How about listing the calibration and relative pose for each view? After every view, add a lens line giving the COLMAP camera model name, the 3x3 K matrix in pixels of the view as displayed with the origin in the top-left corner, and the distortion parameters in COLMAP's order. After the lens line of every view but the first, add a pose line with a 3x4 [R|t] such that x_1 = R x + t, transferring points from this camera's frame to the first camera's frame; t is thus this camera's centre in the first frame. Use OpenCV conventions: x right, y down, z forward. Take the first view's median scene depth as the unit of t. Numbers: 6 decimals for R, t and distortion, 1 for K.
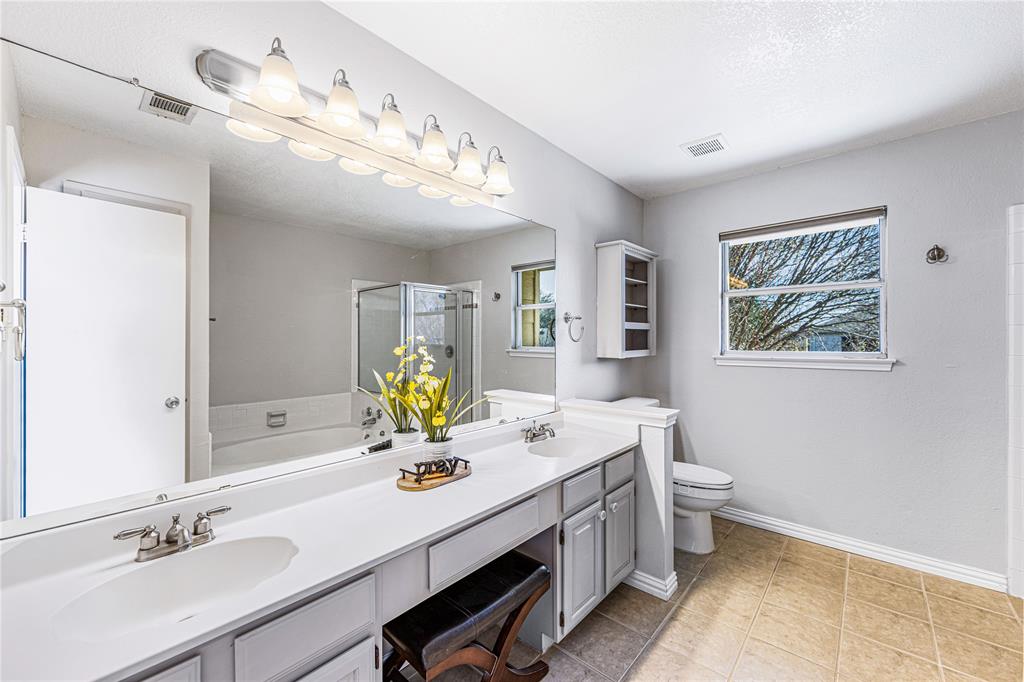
lens RADIAL K [[401.3, 0, 513.2], [0, 401.3, 339.3], [0, 0, 1]] dist [-0.001953, -0.000194]
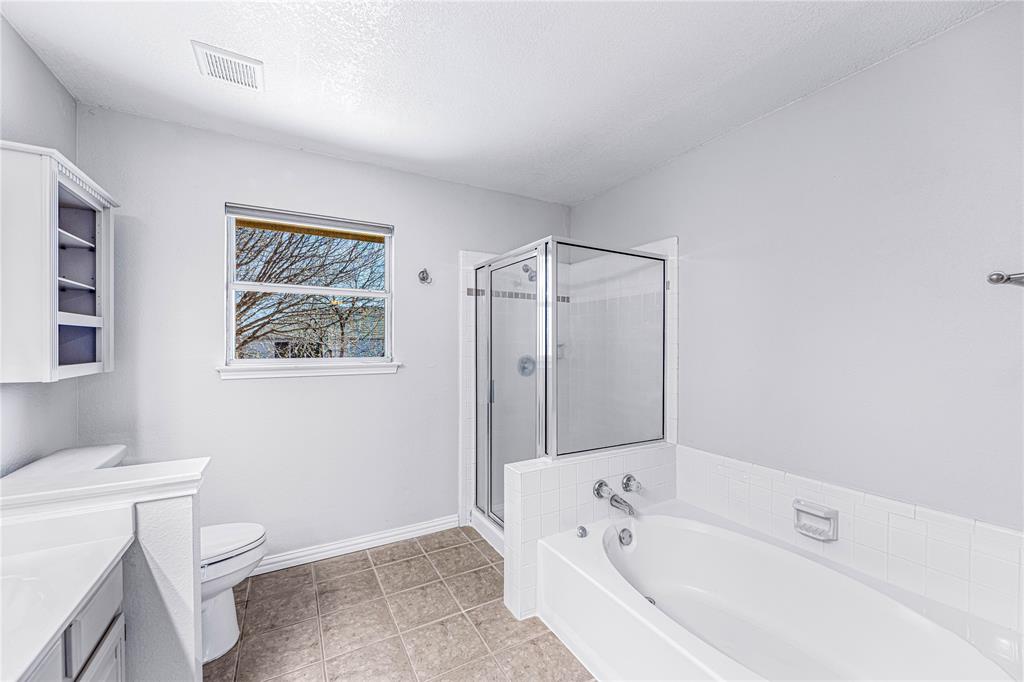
lens RADIAL K [[401.3, 0, 513.5], [0, 401.3, 347.2], [0, 0, 1]] dist [-0.001953, -0.000194]
pose [[0.315711, -0.004828, 0.948843, -0.029693], [-0.002354, 0.999980, 0.005872, -0.001097], [-0.948853, -0.004088, 0.315693, 0.317353]]
